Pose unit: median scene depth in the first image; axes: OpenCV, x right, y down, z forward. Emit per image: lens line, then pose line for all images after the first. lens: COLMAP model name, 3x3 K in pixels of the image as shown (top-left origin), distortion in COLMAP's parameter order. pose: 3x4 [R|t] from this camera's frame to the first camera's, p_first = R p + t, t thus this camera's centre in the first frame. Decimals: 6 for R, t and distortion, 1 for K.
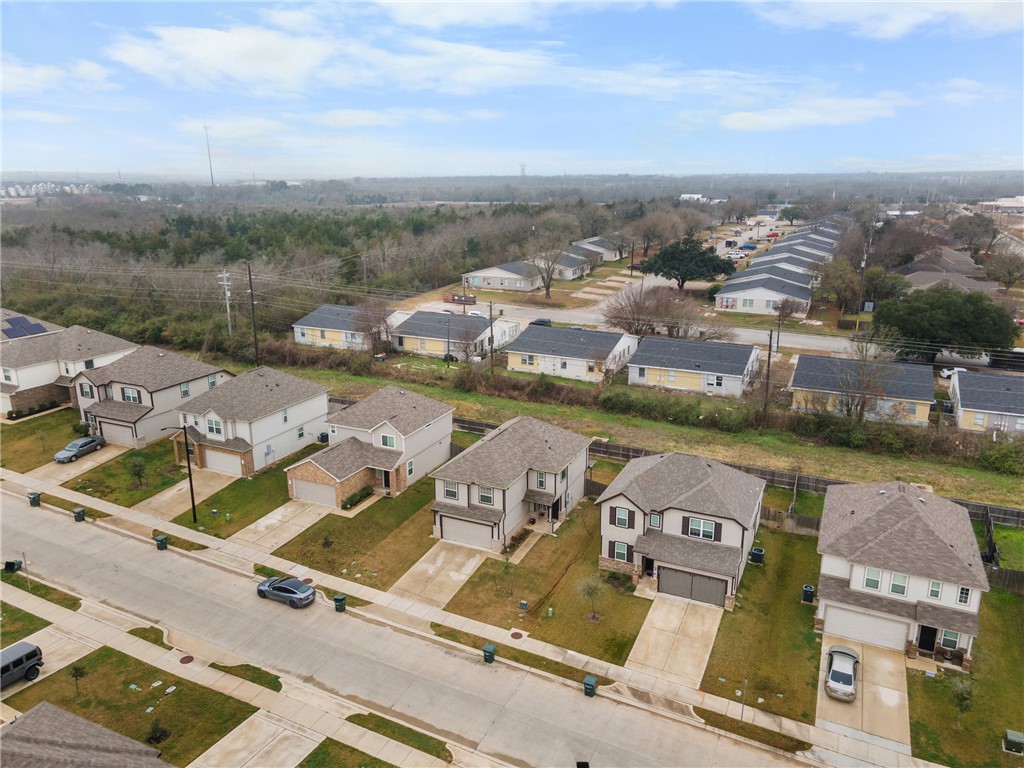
lens RADIAL K [[733.5, 0, 512.0], [0, 733.5, 384.0], [0, 0, 1]] dist [0.040492, -0.000395]
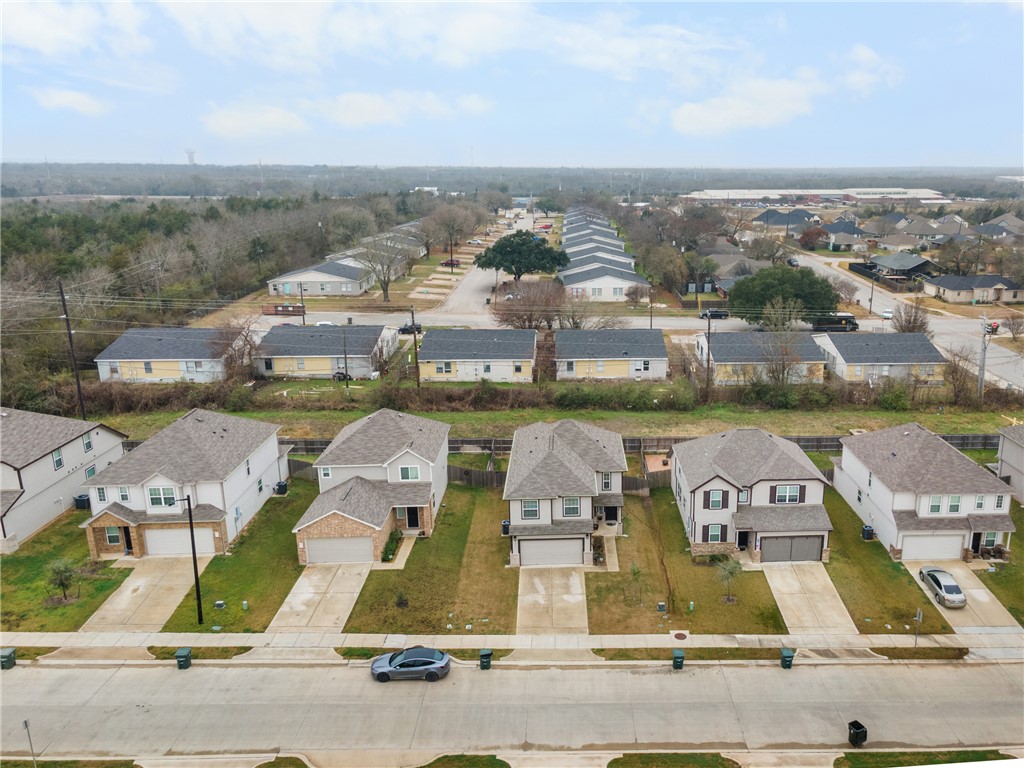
lens RADIAL K [[773.9, 0, 613.6], [0, 773.9, 377.2], [0, 0, 1]] dist [0.039327, 0.003194]
pose [[0.877830, -0.120329, 0.463612, -0.417487], [0.126083, 0.991844, 0.018698, -0.022191], [-0.462080, 0.042040, 0.885841, 0.100672]]
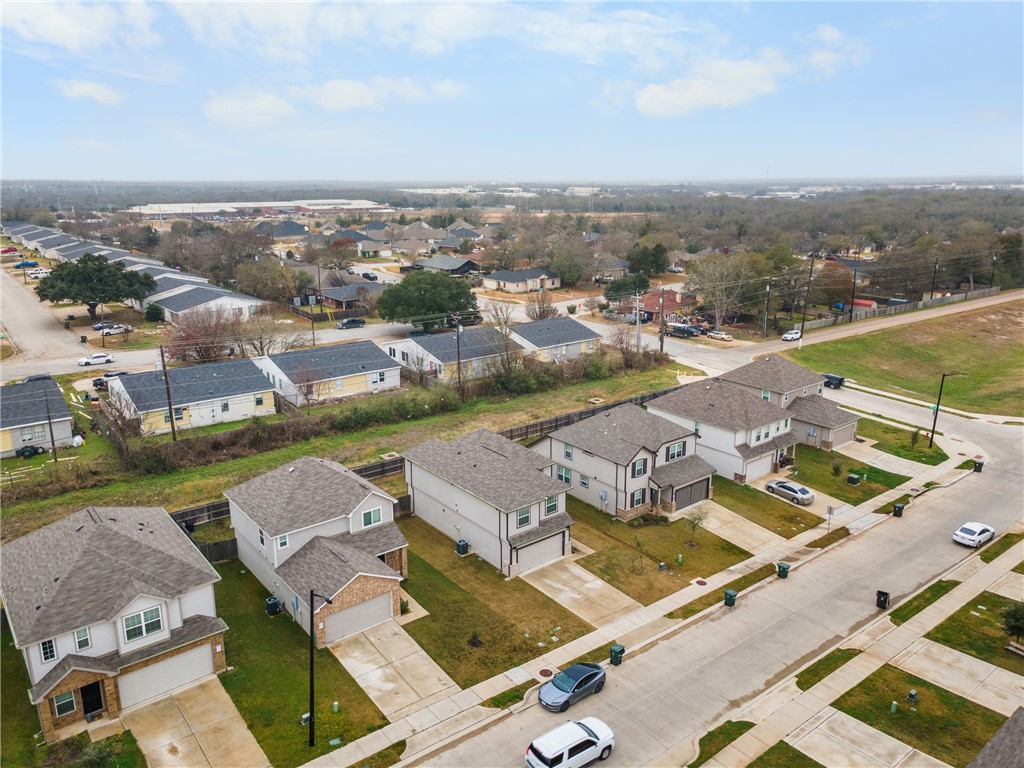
lens RADIAL K [[733.5, 0, 512.0], [0, 733.5, 384.0], [0, 0, 1]] dist [0.040492, -0.000395]
pose [[0.447404, -0.239269, 0.861731, -0.840858], [0.248892, 0.958793, 0.136997, -0.143335], [-0.859001, 0.153185, 0.488520, 0.541909]]
